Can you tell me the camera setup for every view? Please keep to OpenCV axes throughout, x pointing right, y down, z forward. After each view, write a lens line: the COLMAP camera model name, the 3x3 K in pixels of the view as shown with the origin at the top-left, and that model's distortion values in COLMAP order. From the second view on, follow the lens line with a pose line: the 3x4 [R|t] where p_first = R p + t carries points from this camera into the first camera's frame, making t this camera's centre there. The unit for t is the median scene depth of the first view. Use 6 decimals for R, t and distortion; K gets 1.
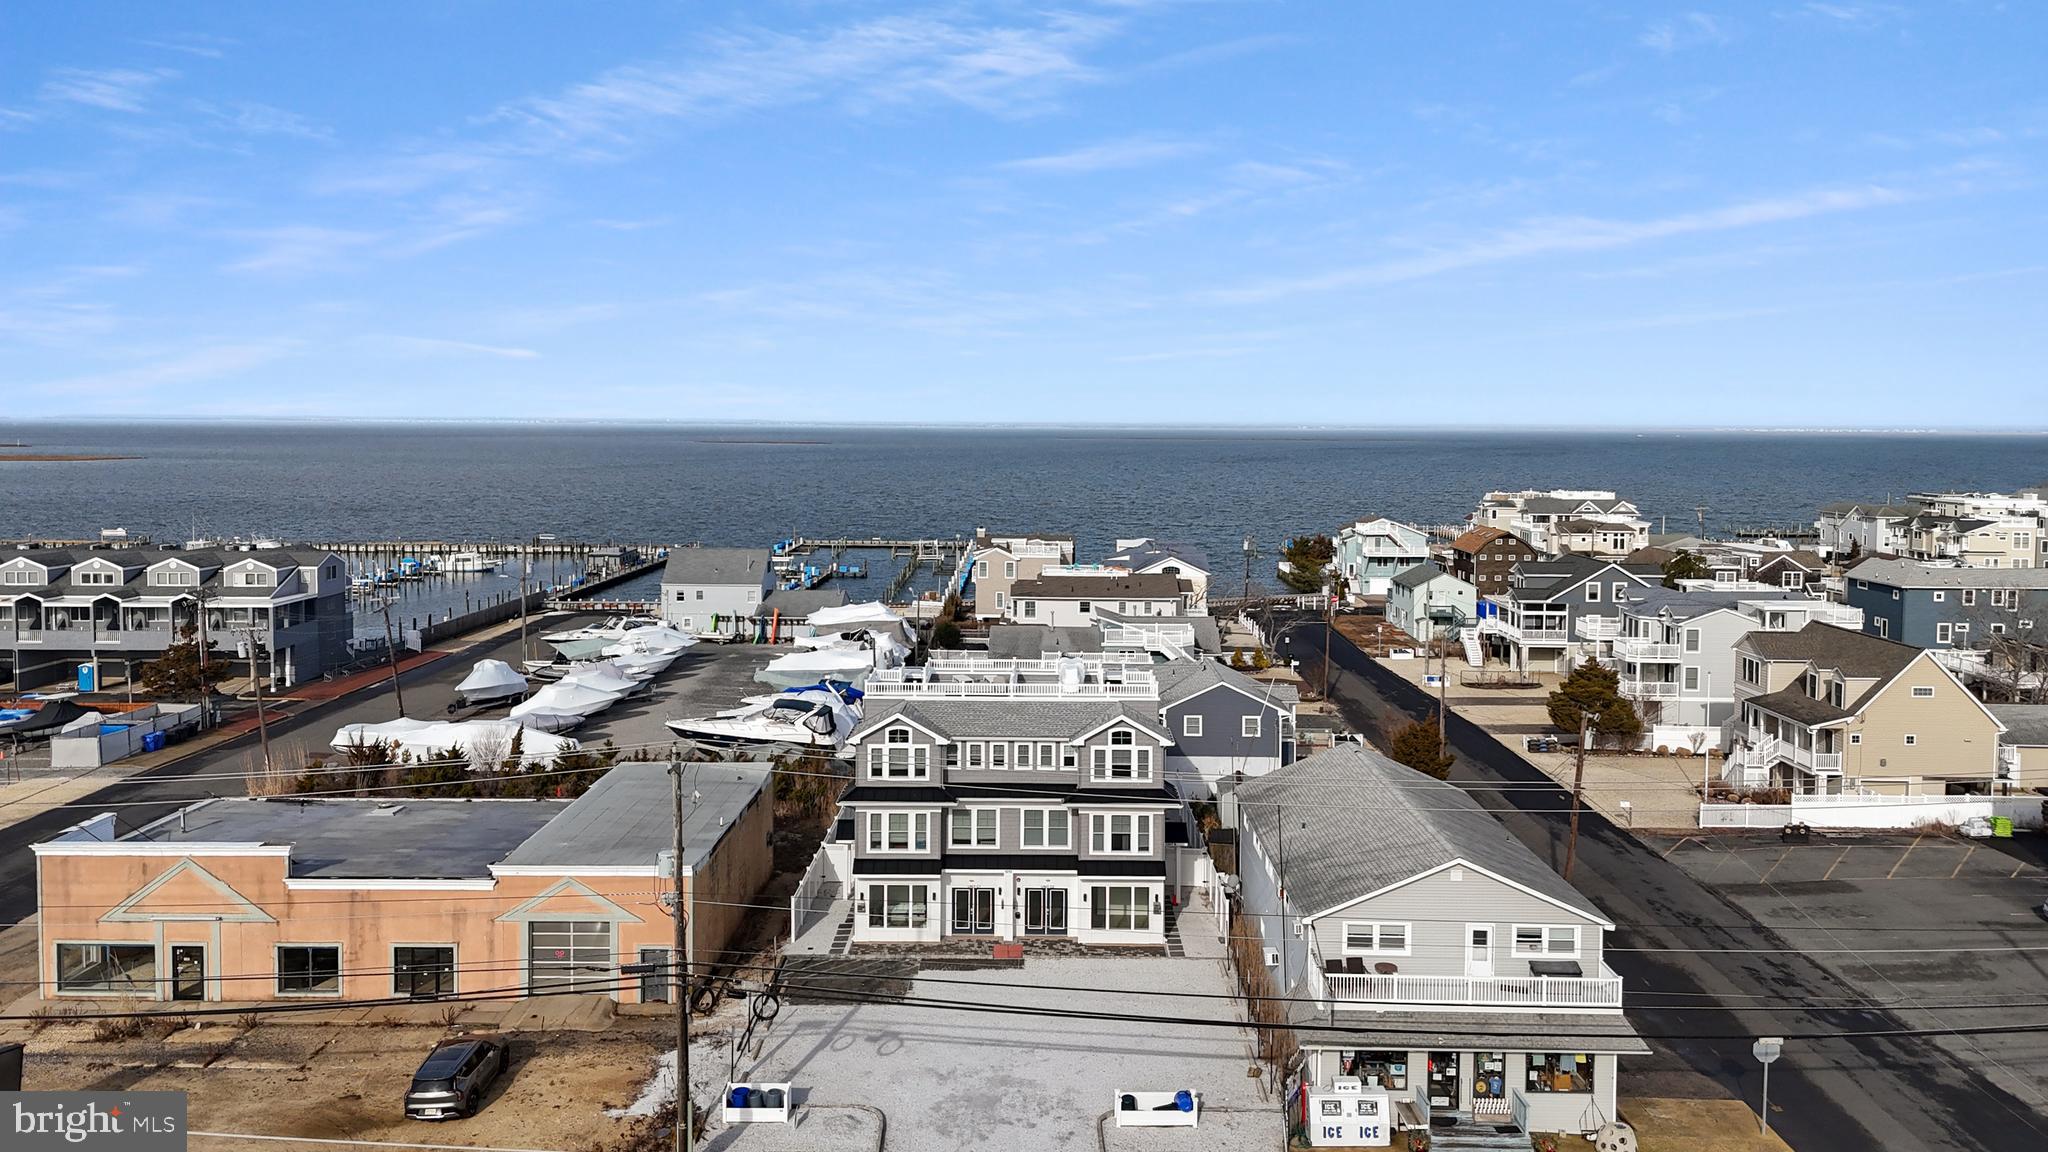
lens RADIAL K [[1498.5, 0, 1020.9], [0, 1498.5, 487.1], [0, 0, 1]] dist [0.075785, -0.051570]
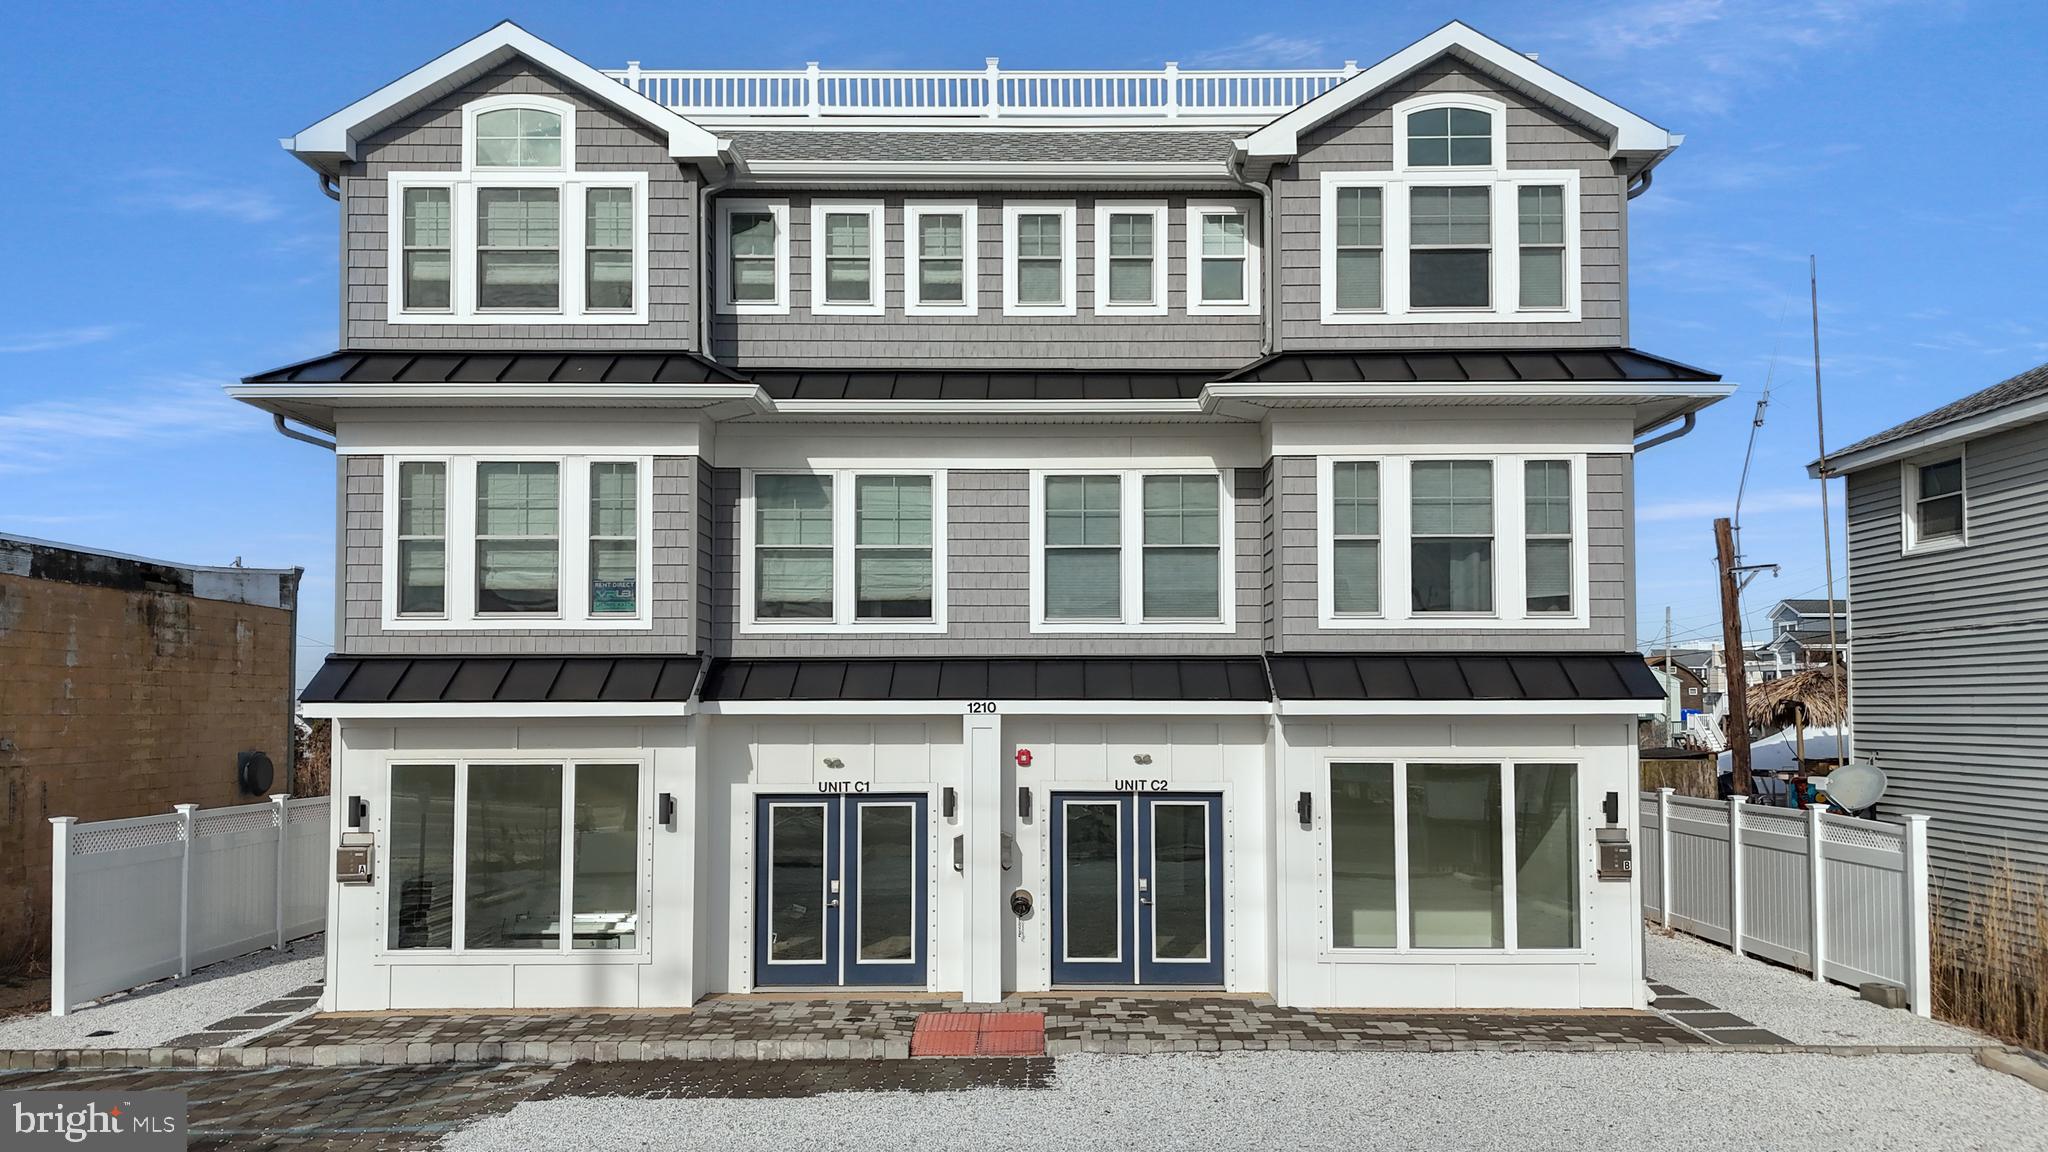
lens RADIAL K [[1498.5, 0, 1035.0], [0, 1498.5, 641.6], [0, 0, 1]] dist [0.075785, -0.051570]
pose [[0.999925, -0.008063, 0.009259, -0.001897], [0.008836, 0.996186, -0.086801, 0.266030], [-0.008524, 0.086876, 0.996183, 0.761477]]
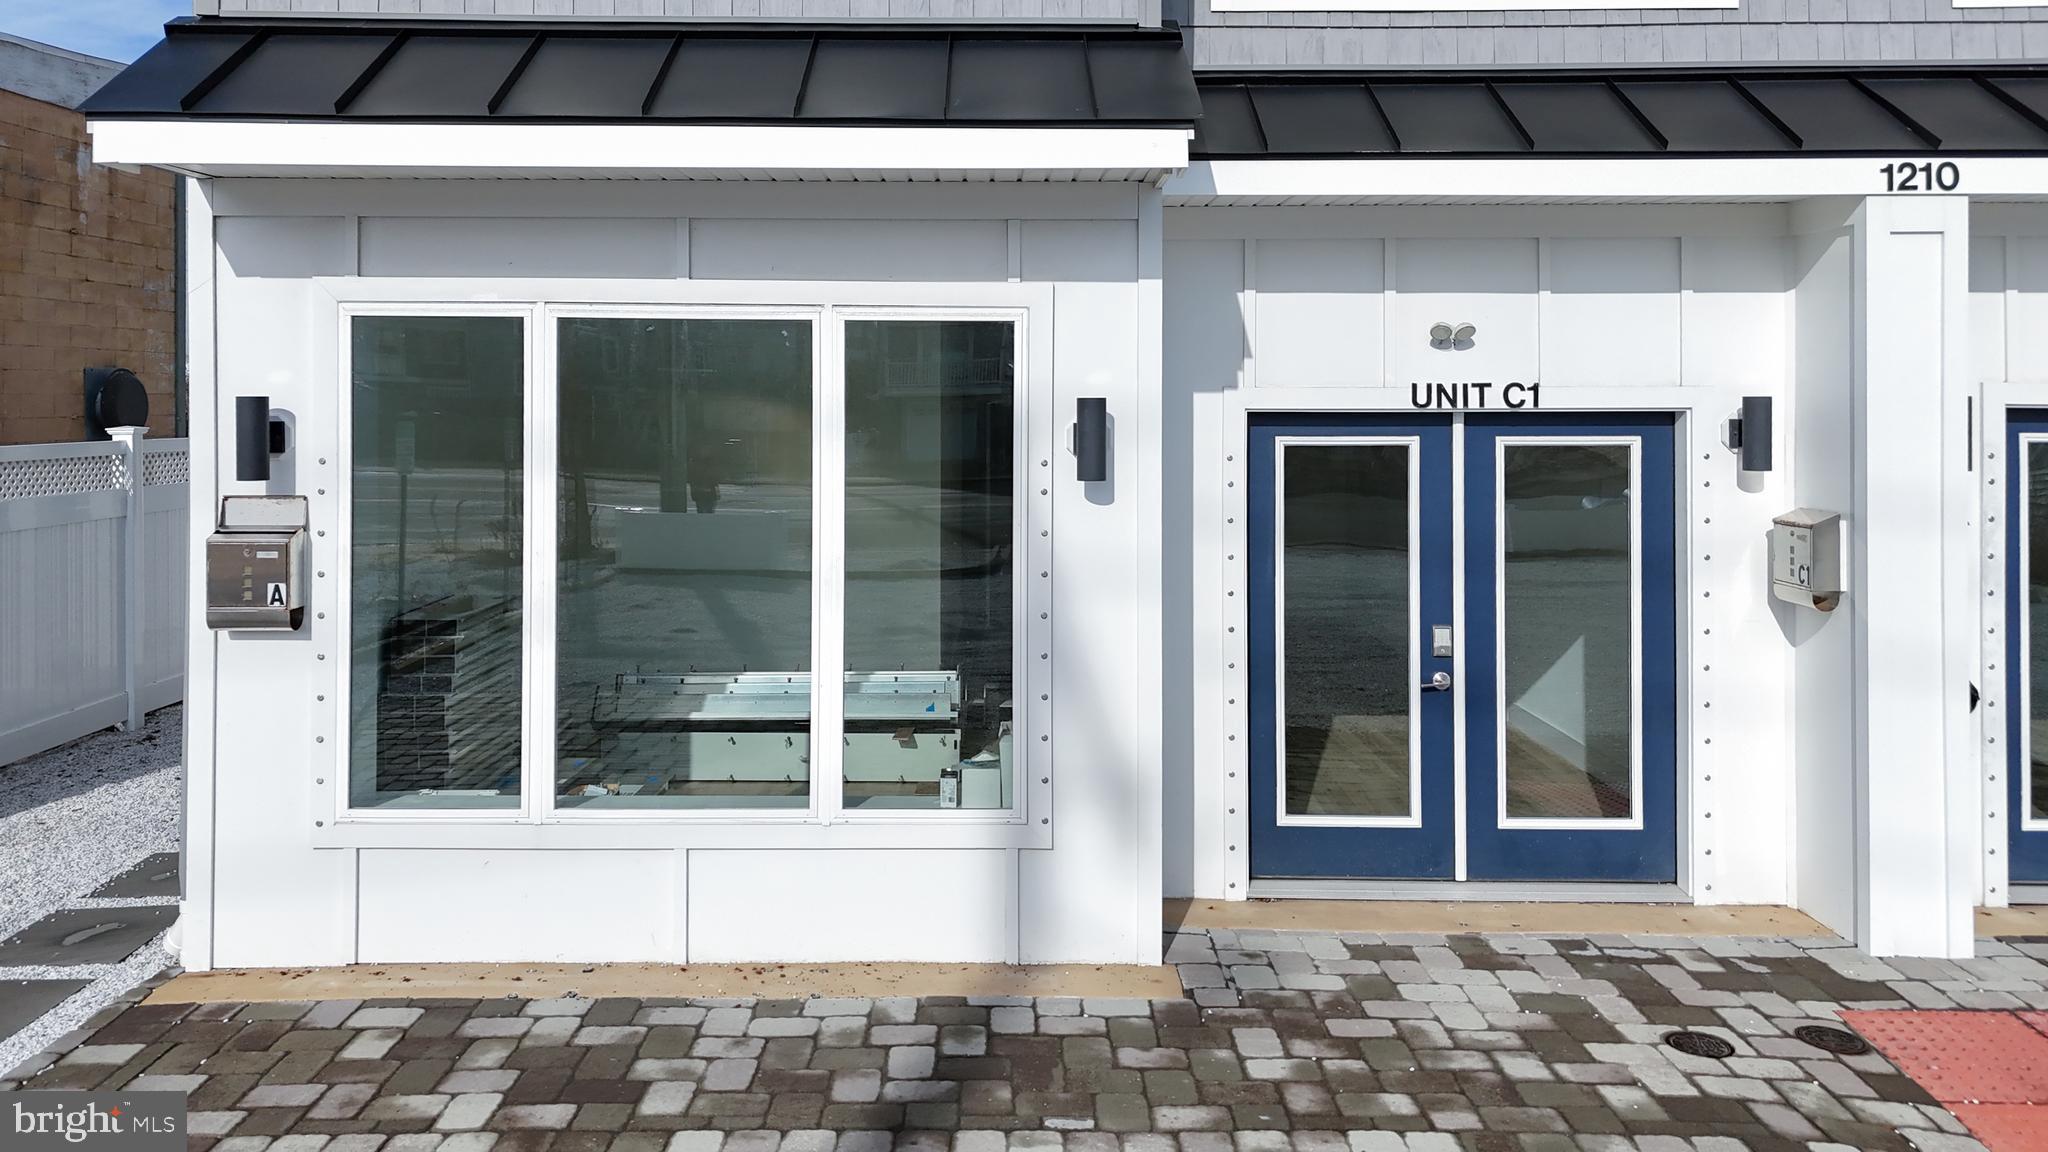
lens RADIAL K [[1498.5, 0, 989.5], [0, 1498.5, 417.1], [0, 0, 1]] dist [0.075785, -0.051570]
pose [[0.999966, -0.006376, 0.005281, -0.063996], [0.006533, 0.999523, -0.030189, 0.272361], [-0.005086, 0.030222, 0.999530, 0.912474]]
